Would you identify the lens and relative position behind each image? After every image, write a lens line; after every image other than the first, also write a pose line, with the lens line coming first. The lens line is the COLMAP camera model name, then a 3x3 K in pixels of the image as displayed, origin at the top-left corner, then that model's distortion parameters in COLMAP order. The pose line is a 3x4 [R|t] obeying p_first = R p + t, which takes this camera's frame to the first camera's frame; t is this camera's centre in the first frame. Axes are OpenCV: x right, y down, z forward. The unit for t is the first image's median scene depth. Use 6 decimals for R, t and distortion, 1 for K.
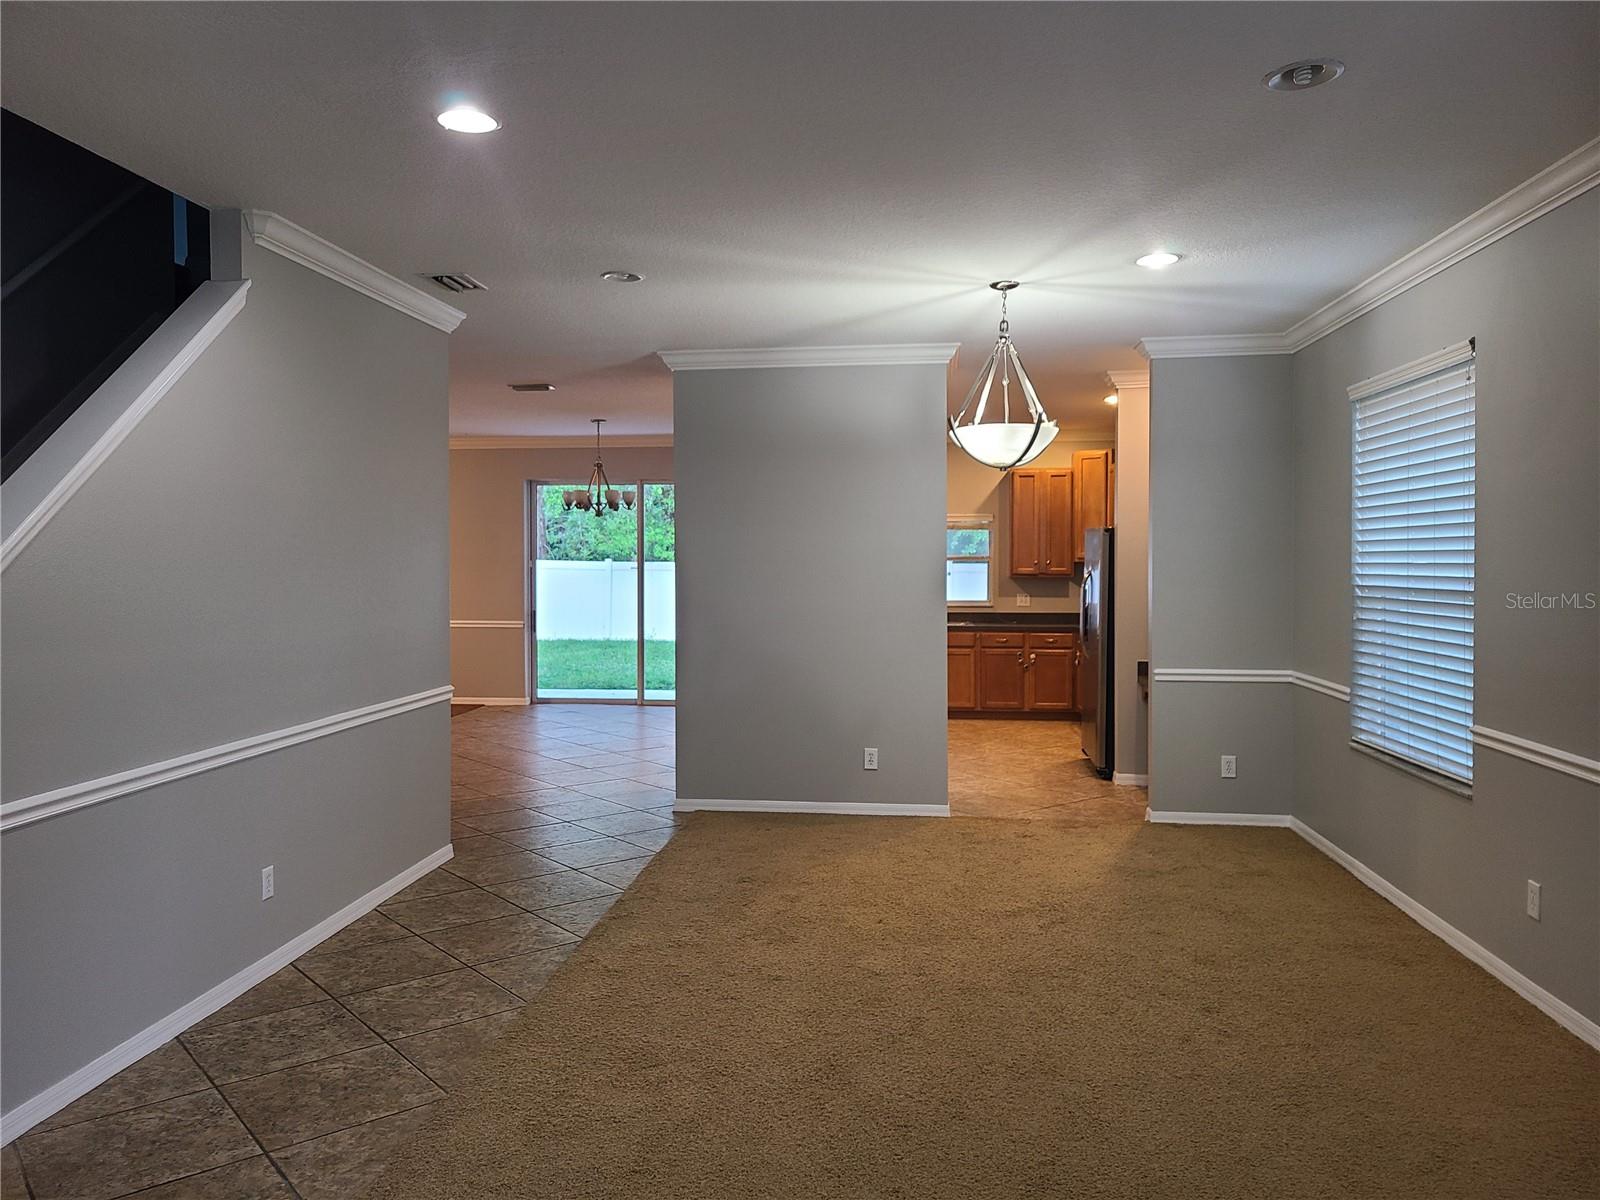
lens RADIAL K [[1190.7, 0, 804.2], [0, 1190.7, 587.7], [0, 0, 1]] dist [0.066095, -0.038052]
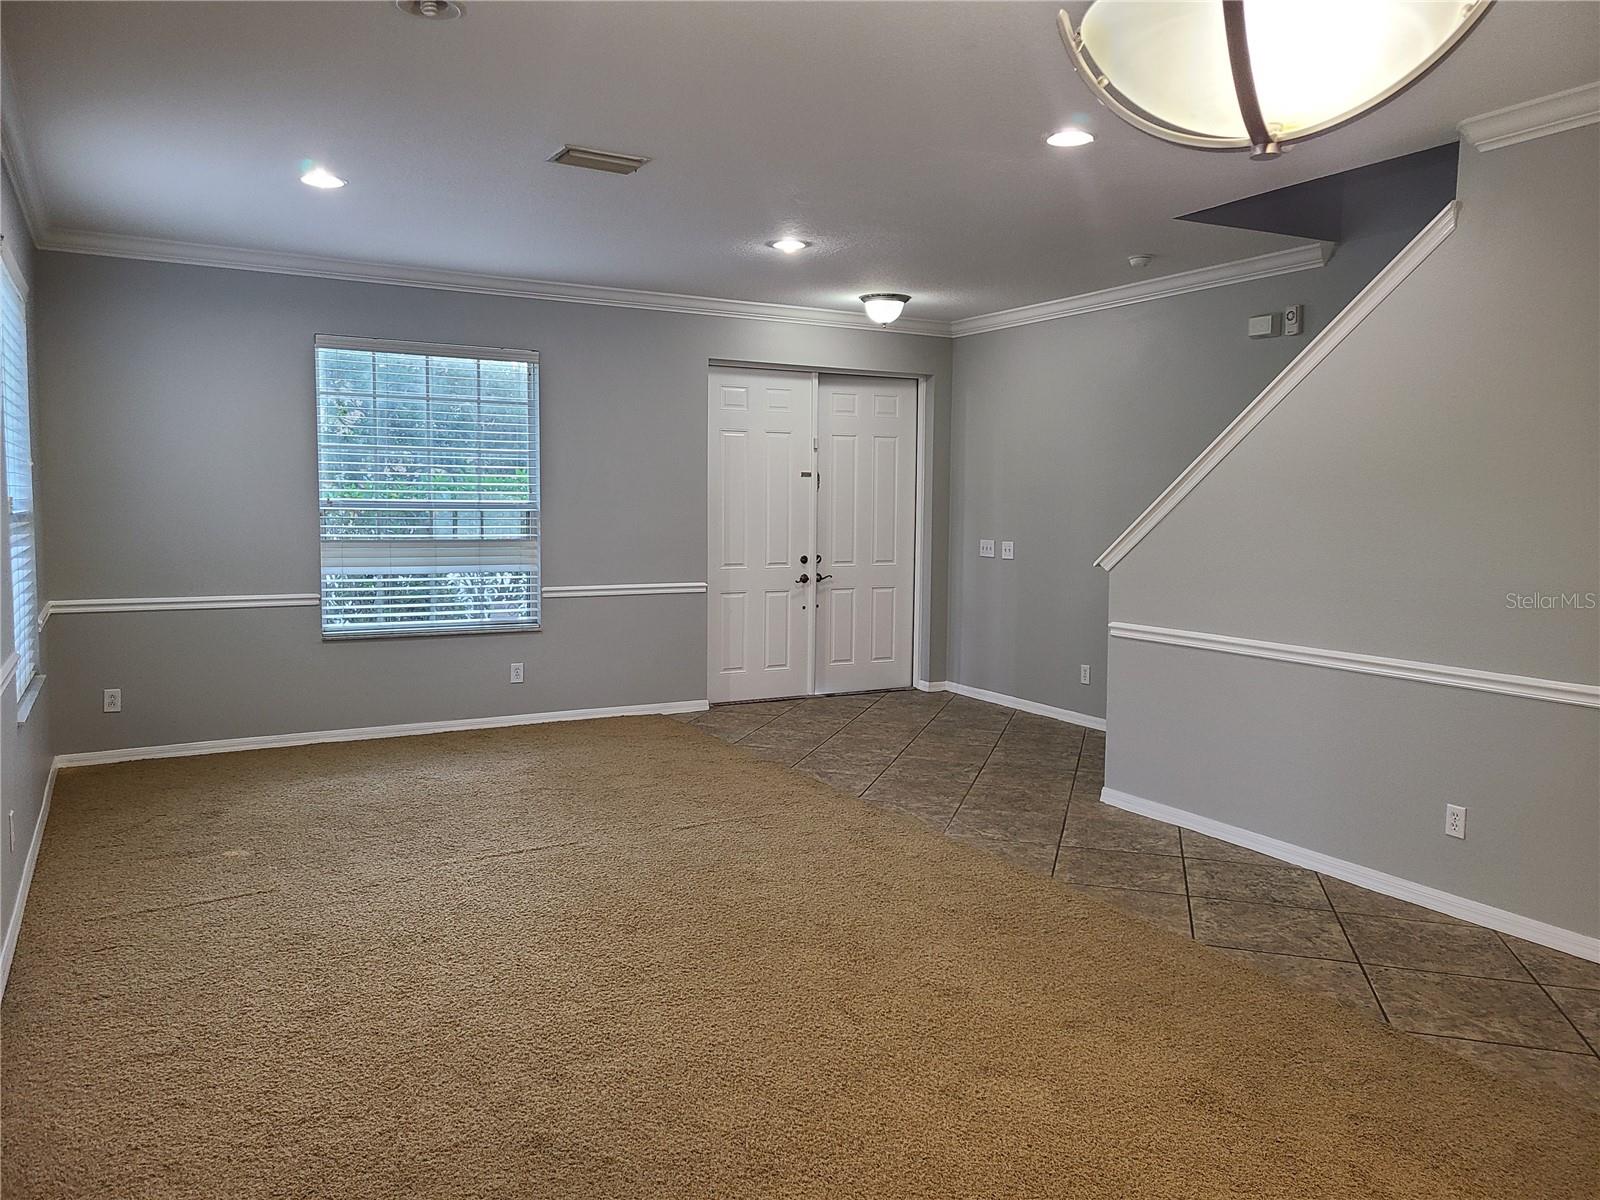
lens RADIAL K [[1190.7, 0, 804.2], [0, 1190.7, 587.7], [0, 0, 1]] dist [0.066095, -0.038052]
pose [[-0.817260, 0.028495, -0.575564, 0.436605], [-0.033410, 0.994754, 0.096689, -0.013584], [0.575300, 0.098249, -0.812020, 1.205123]]
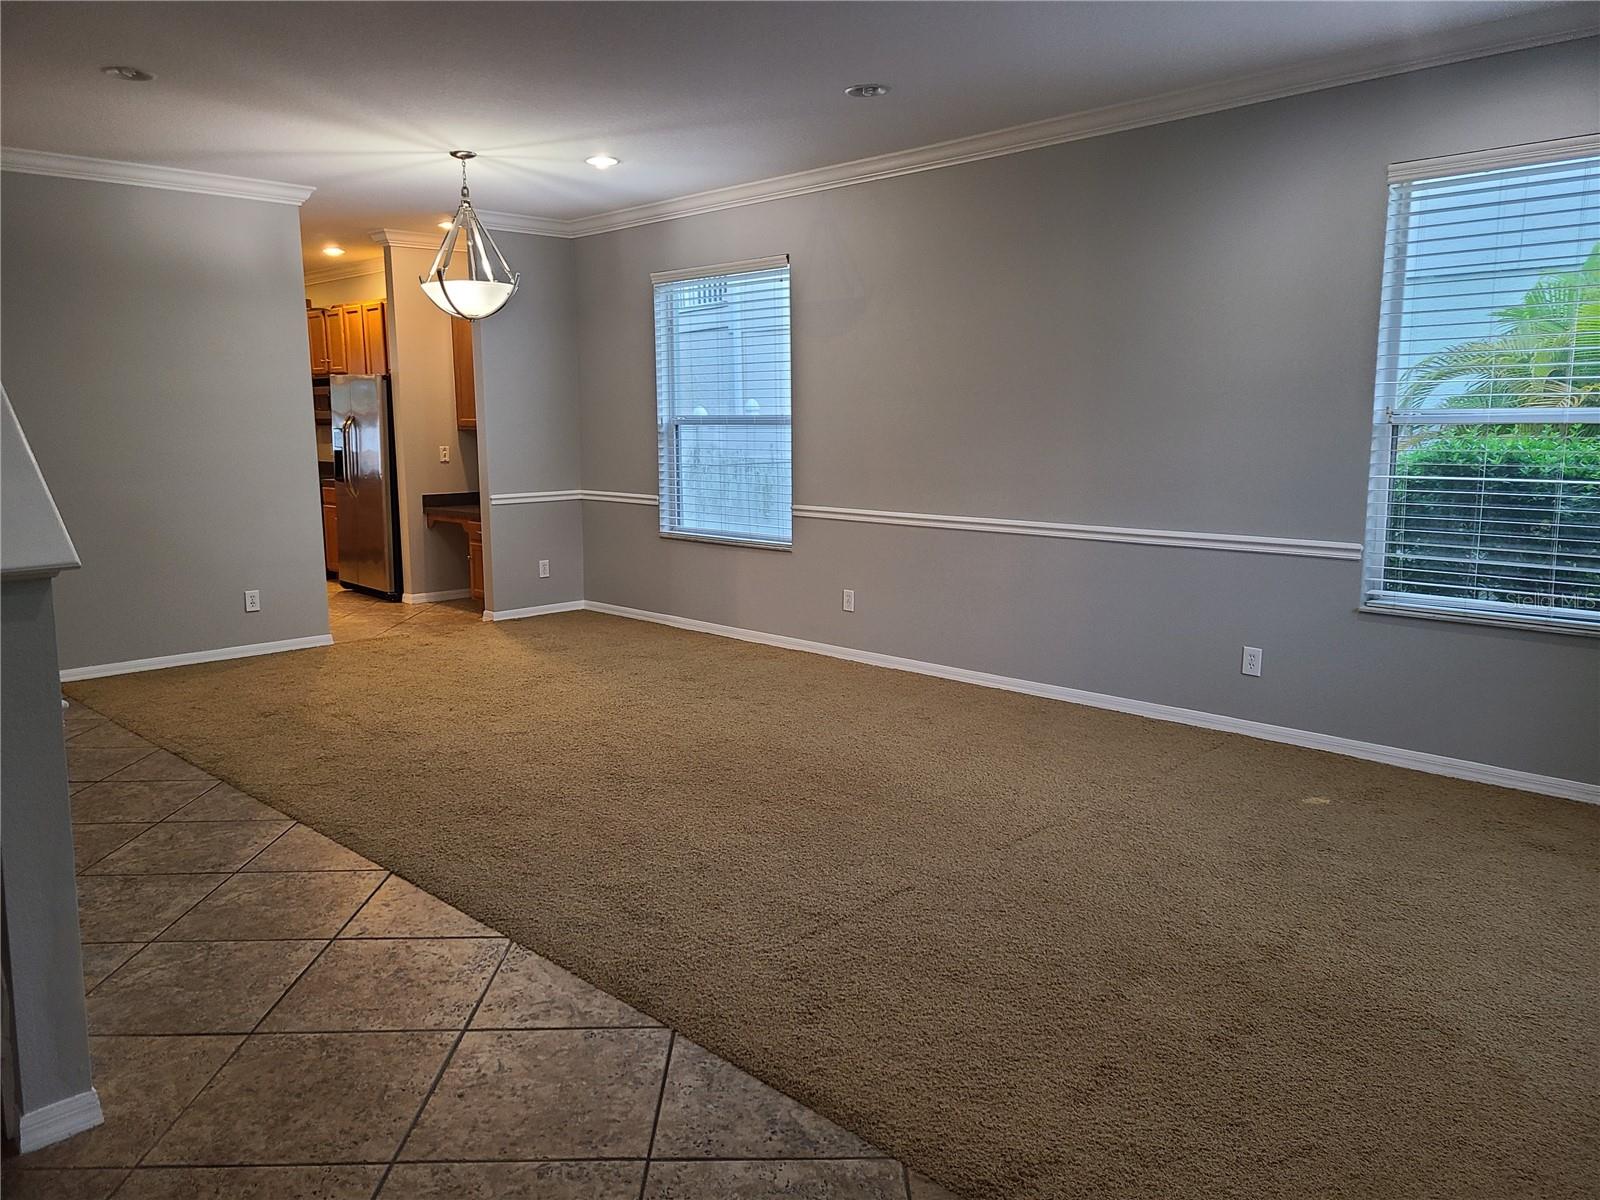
lens RADIAL K [[1156.9, 0, 800.0], [0, 1156.9, 600.0], [0, 0, 1]] dist [0.033600, -0.000710]
pose [[0.623961, -0.127305, 0.771016, -0.548653], [0.024796, 0.989370, 0.143292, 0.016393], [-0.781062, -0.070290, 0.620485, 0.031050]]
